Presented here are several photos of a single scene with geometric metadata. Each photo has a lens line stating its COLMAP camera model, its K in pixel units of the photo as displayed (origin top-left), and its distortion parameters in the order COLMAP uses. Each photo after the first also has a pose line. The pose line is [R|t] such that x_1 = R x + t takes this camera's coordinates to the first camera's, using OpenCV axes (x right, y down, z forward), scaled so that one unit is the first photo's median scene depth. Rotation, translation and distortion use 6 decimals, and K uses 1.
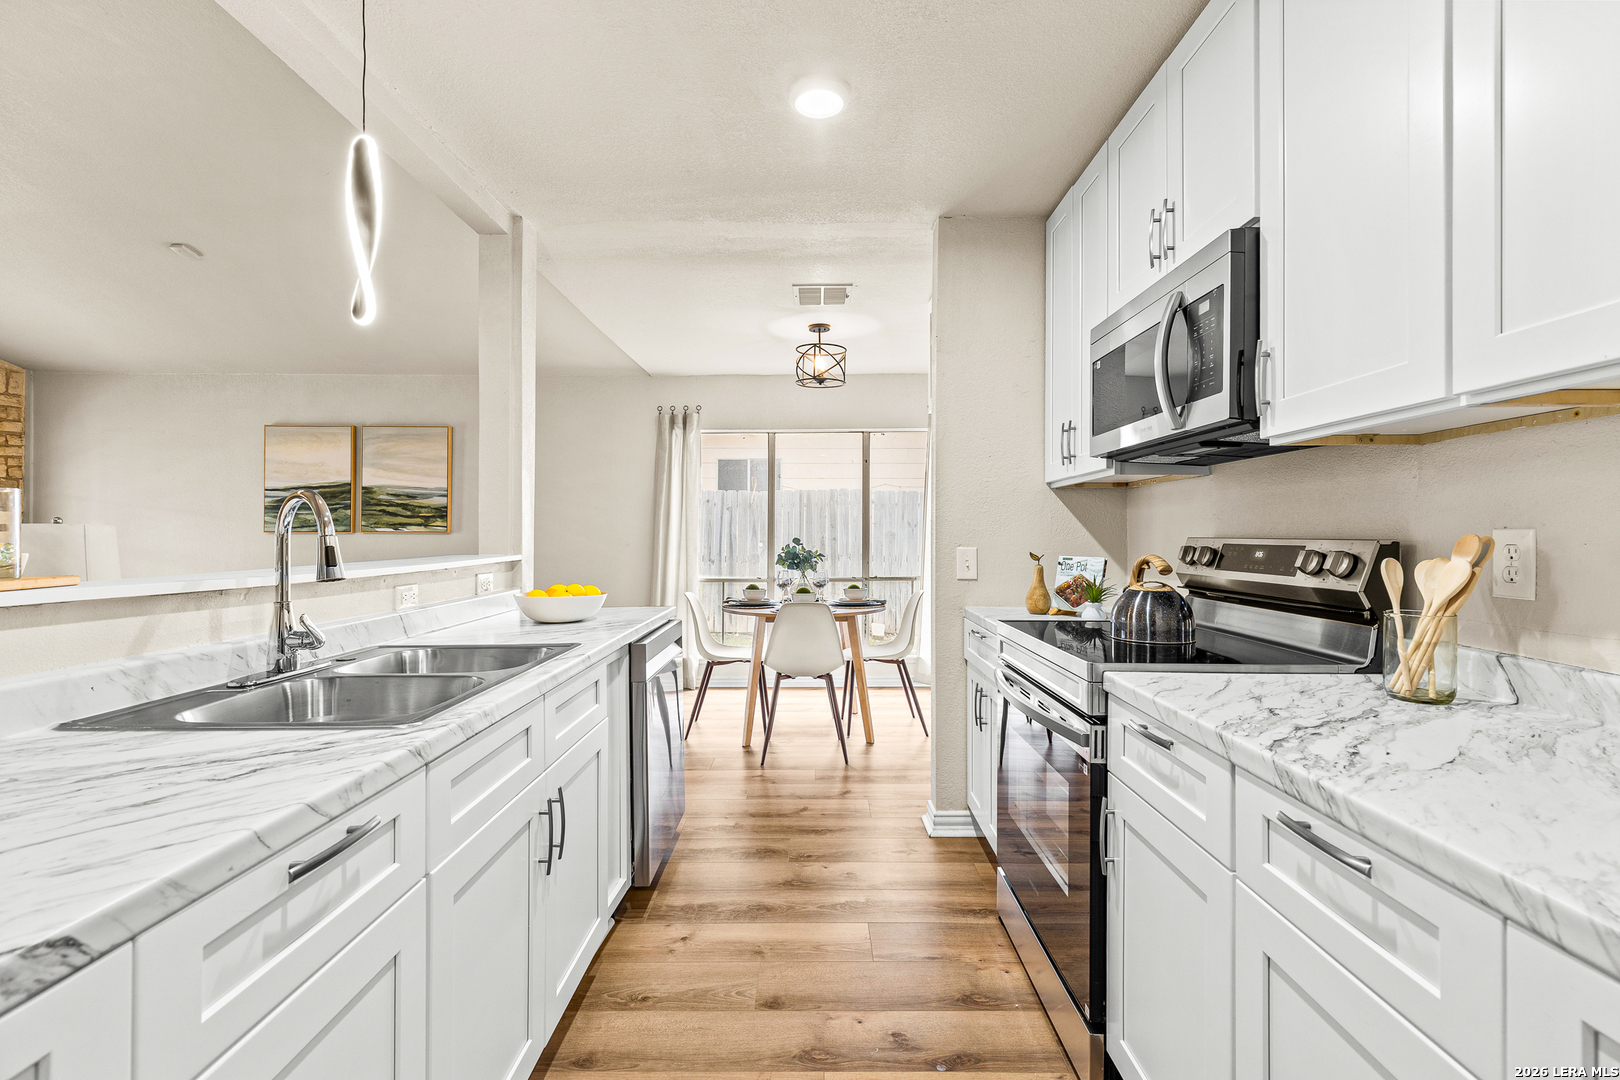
lens RADIAL K [[740.9, 0, 813.9], [0, 740.9, 532.3], [0, 0, 1]] dist [0.008338, -0.003229]
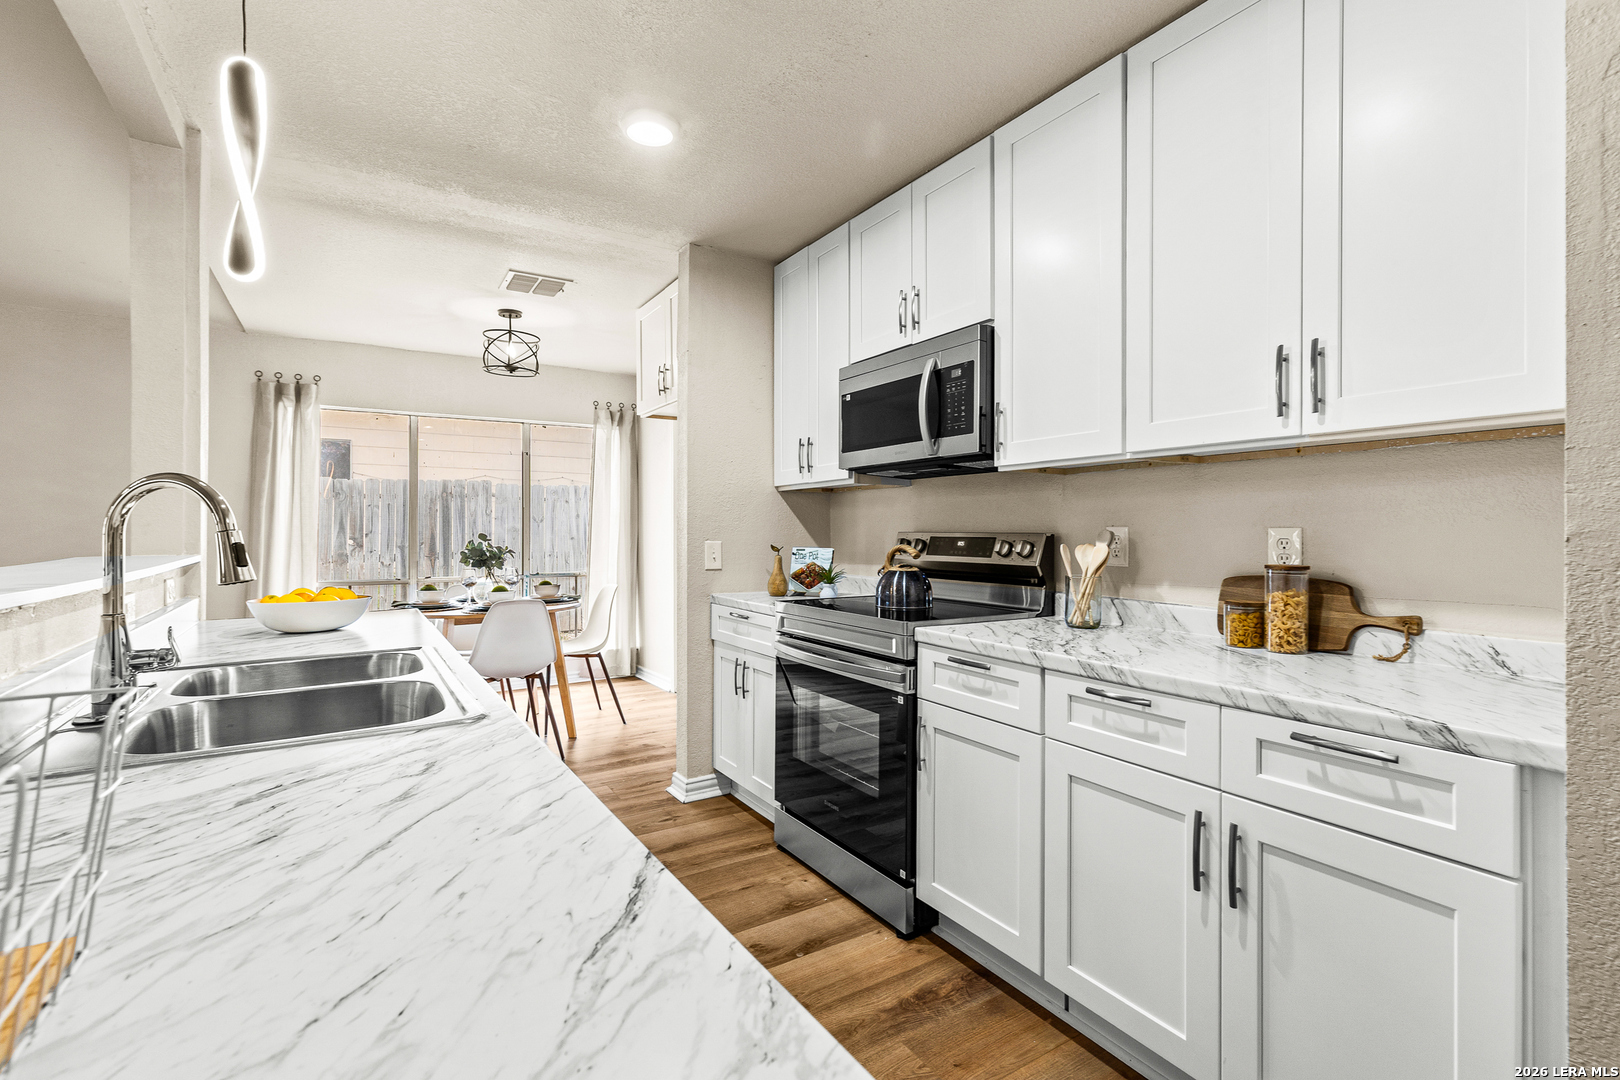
lens RADIAL K [[740.9, 0, 827.7], [0, 740.9, 531.0], [0, 0, 1]] dist [0.008338, -0.003229]
pose [[0.835774, 0.000092, 0.549074, -0.398197], [-0.002272, 0.999992, 0.003291, 0.001143], [-0.549069, -0.003998, 0.835767, -0.058552]]
